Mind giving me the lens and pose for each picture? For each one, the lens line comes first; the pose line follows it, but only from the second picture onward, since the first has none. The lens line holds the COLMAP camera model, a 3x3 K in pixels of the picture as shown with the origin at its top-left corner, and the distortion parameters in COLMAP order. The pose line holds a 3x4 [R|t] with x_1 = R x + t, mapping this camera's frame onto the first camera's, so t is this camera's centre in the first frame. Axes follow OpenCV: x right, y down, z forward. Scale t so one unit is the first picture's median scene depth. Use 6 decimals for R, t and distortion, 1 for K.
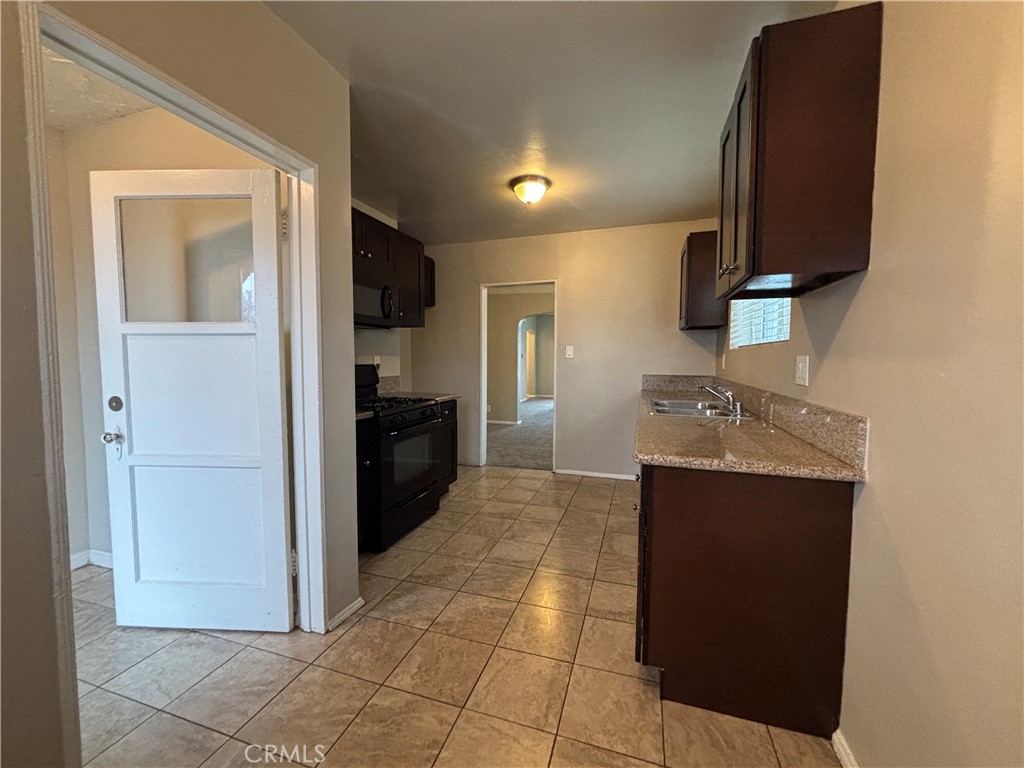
lens RADIAL K [[407.8, 0, 513.3], [0, 407.8, 382.8], [0, 0, 1]] dist [-0.005091, 0.000703]
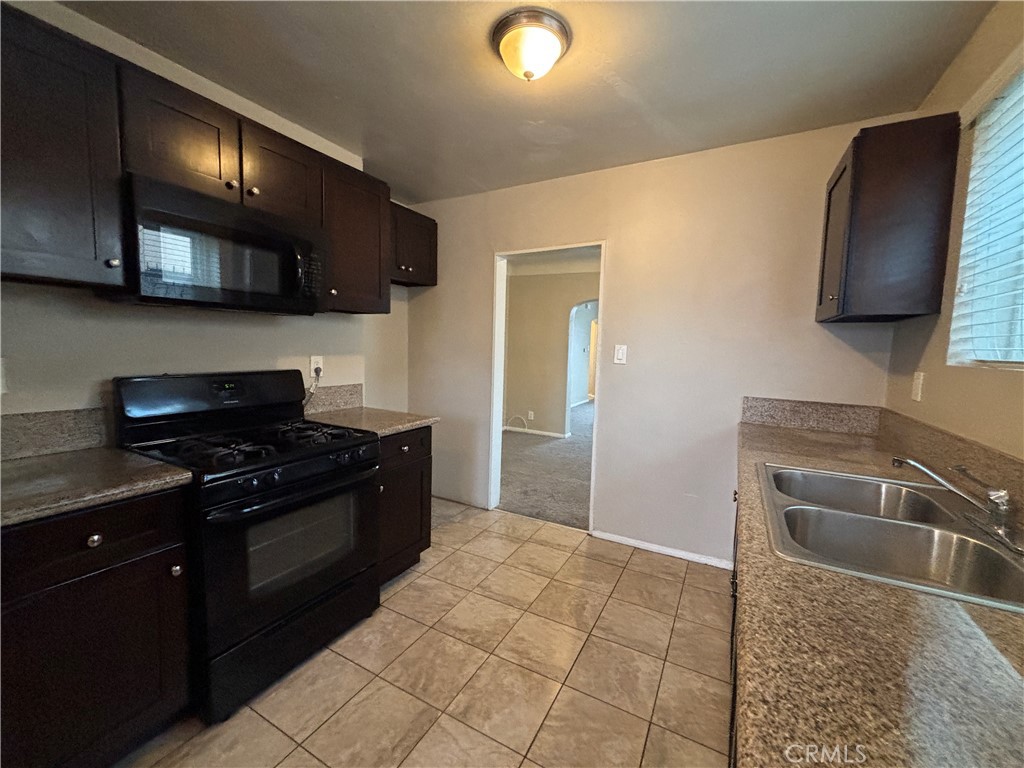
lens RADIAL K [[407.8, 0, 514.1], [0, 407.8, 382.2], [0, 0, 1]] dist [-0.005091, 0.000703]
pose [[0.982244, 0.037885, -0.183745, 0.106484], [-0.033612, 0.999088, 0.026320, -0.049789], [0.184575, -0.019677, 0.982621, 0.383754]]
